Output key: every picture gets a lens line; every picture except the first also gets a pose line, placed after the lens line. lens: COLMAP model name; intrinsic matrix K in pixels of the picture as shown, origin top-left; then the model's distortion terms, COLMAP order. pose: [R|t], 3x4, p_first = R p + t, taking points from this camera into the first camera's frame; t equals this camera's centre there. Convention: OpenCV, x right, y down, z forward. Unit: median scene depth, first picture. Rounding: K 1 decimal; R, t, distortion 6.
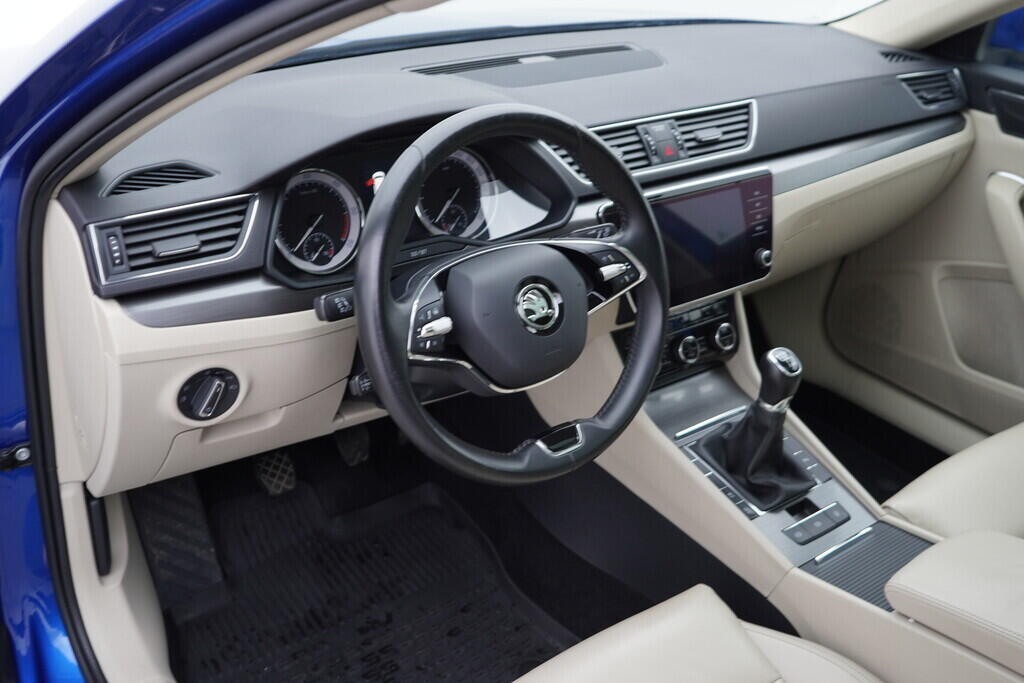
lens RADIAL K [[1027.5, 0, 512.0], [0, 1027.5, 341.5], [0, 0, 1]] dist [-0.000168, -0.012369]
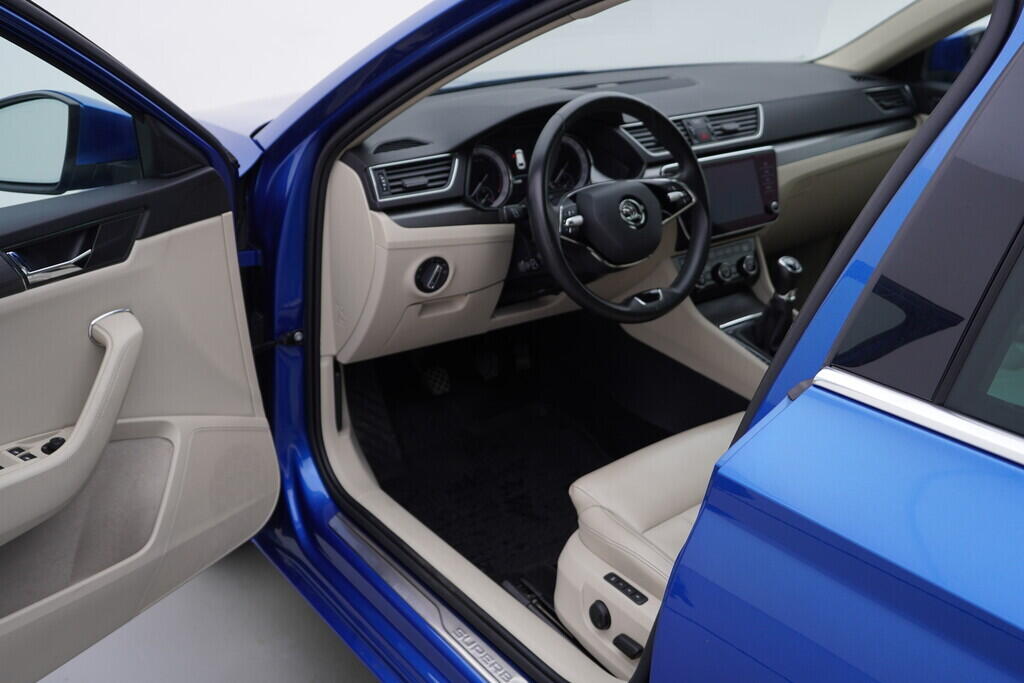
lens RADIAL K [[1042.5, 0, 512.0], [0, 1042.5, 341.5], [0, 0, 1]] dist [-0.012563, 0.006992]
pose [[0.998882, -0.041468, -0.022684, -0.120672], [0.039104, 0.994589, -0.096251, 0.284501], [0.026553, 0.095257, 0.995099, -0.558977]]
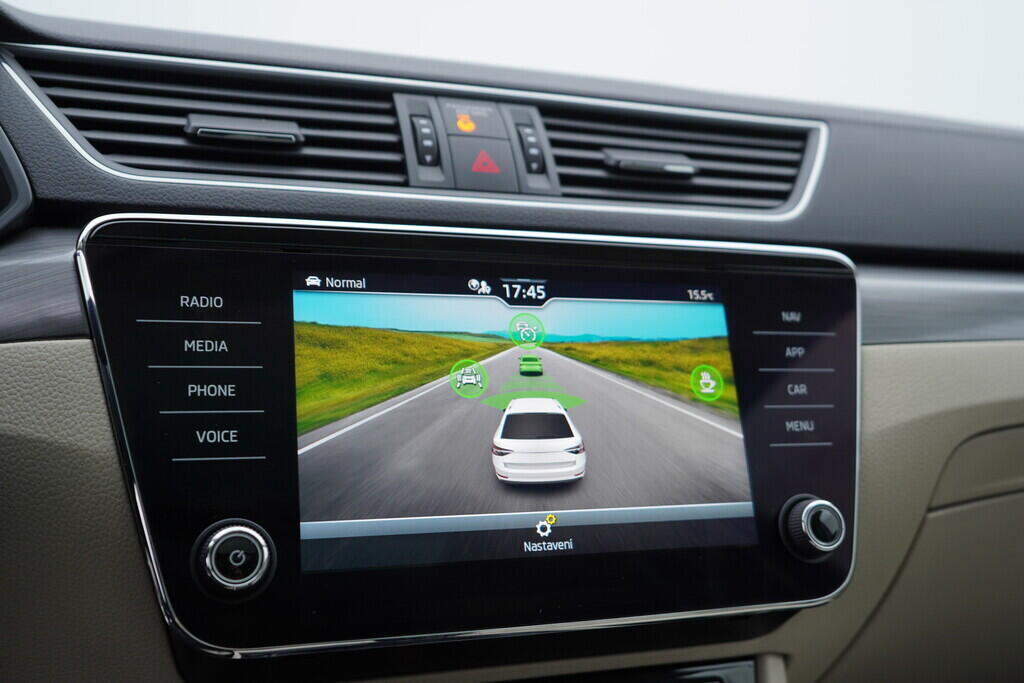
lens RADIAL K [[1042.5, 0, 512.0], [0, 1042.5, 341.5], [0, 0, 1]] dist [-0.012563, 0.006992]
pose [[0.956291, 0.011694, -0.292183, 0.299862], [-0.131396, 0.909829, -0.393632, -0.003579], [0.261234, 0.414818, 0.871598, 0.849847]]
